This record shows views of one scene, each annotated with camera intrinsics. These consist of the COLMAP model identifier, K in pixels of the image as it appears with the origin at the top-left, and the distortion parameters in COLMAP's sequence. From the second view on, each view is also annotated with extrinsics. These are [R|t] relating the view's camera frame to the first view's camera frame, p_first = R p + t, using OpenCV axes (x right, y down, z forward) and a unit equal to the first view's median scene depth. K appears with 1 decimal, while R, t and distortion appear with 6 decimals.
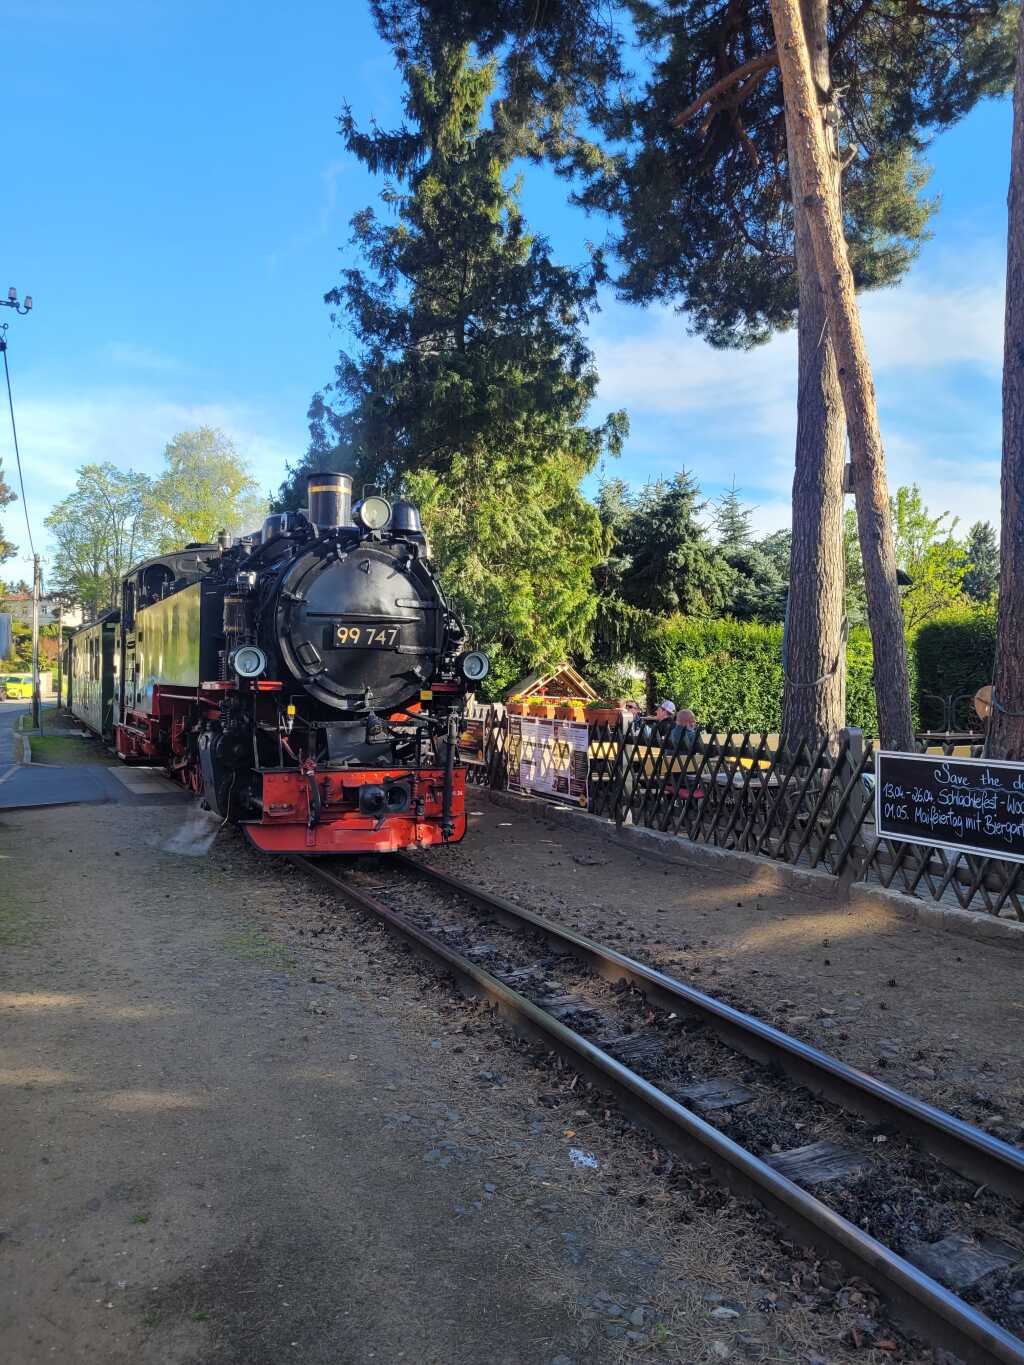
lens RADIAL K [[1017.4, 0, 516.6], [0, 1017.4, 670.5], [0, 0, 1]] dist [0.032483, -0.006935]
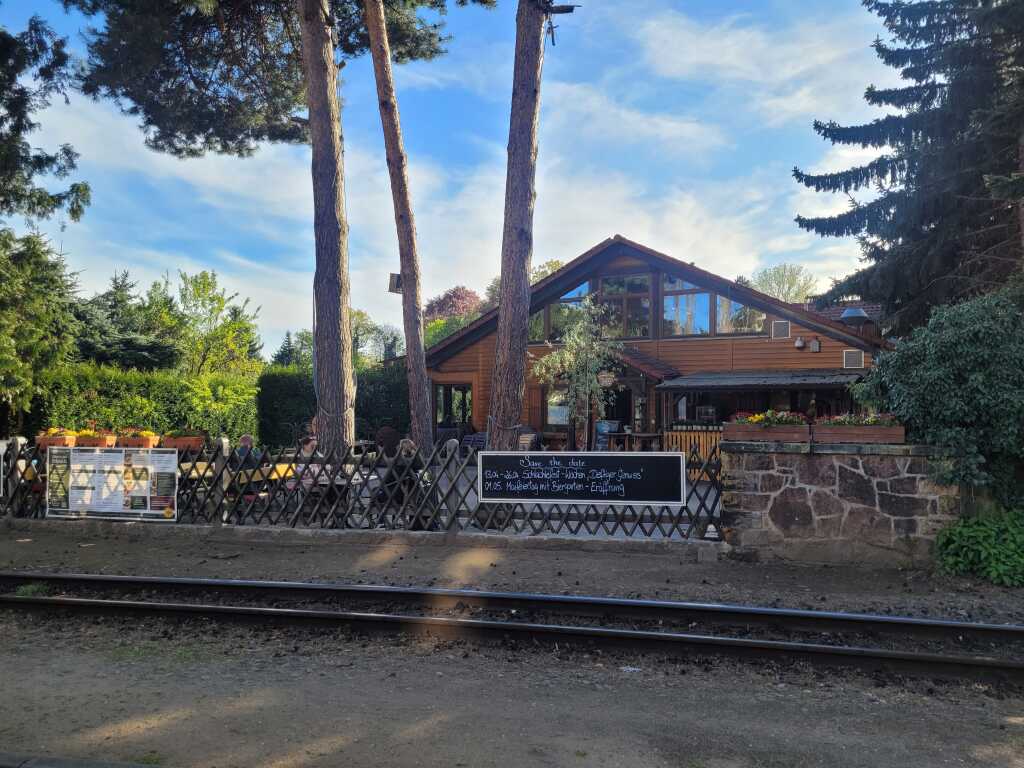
lens RADIAL K [[762.8, 0, 512.0], [0, 762.8, 384.0], [0, 0, 1]] dist [0.053328, -0.005003]
pose [[0.636590, 0.018875, 0.770972, -0.446109], [0.003432, 0.999621, -0.027306, 0.000177], [-0.771195, 0.020029, 0.636284, 0.106487]]
